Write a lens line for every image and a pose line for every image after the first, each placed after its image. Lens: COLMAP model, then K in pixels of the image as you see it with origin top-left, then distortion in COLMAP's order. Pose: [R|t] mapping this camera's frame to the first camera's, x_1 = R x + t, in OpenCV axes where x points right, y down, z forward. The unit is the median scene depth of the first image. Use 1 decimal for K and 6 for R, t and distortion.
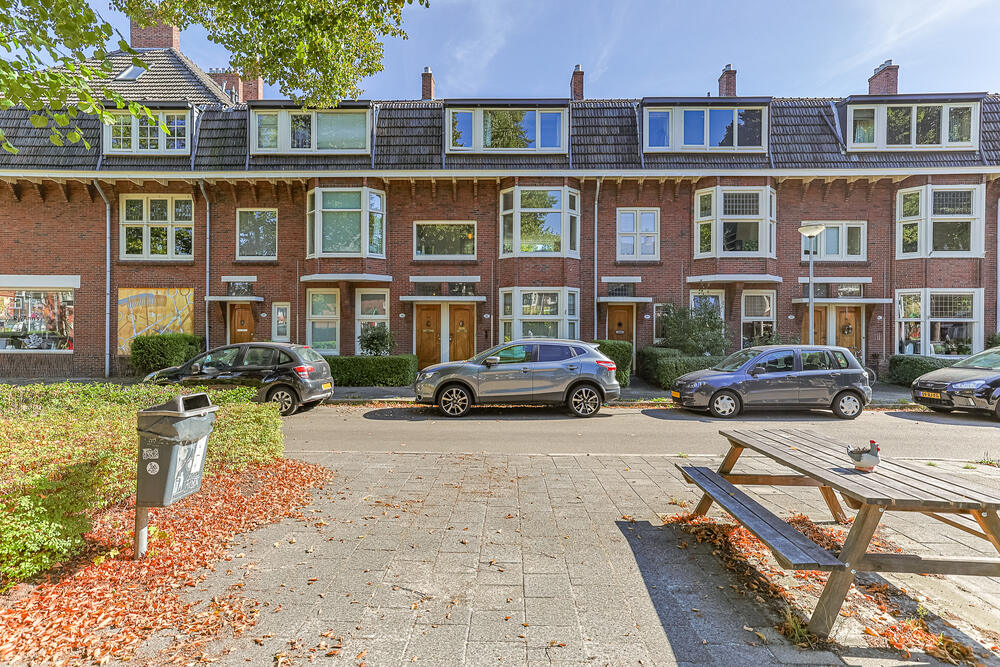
lens RADIAL K [[482.7, 0, 501.2], [0, 482.7, 335.5], [0, 0, 1]] dist [-0.004743, 0.005389]
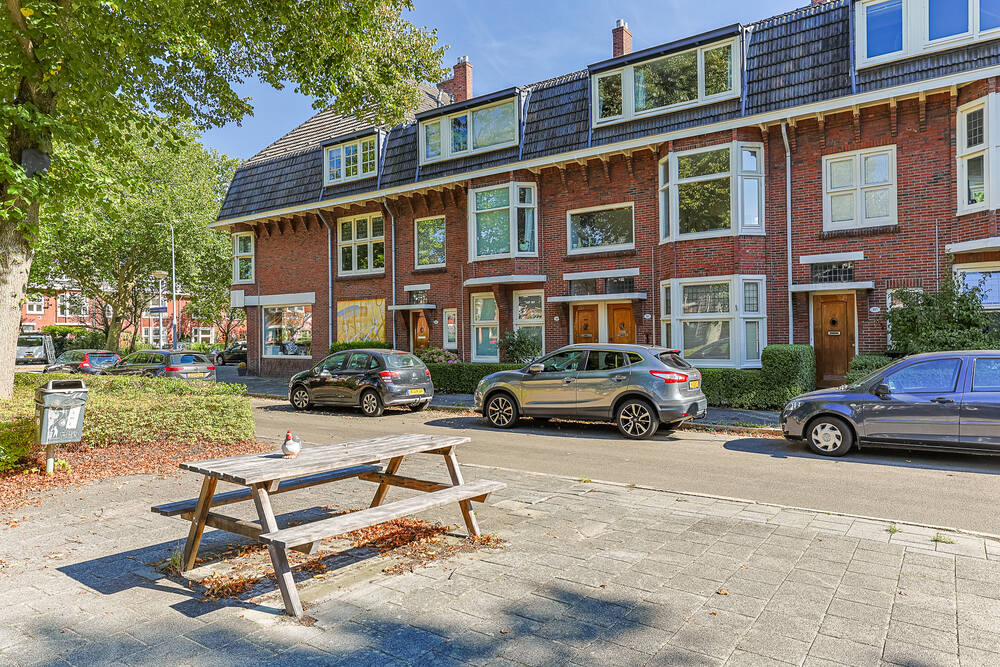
lens RADIAL K [[616.7, 0, 505.7], [0, 616.7, 336.2], [0, 0, 1]] dist [0.000393, 0.014098]
pose [[0.841213, -0.014149, -0.540519, 0.338291], [0.010799, 0.999898, -0.009368, 0.000603], [0.540596, 0.002043, 0.841280, -0.004865]]
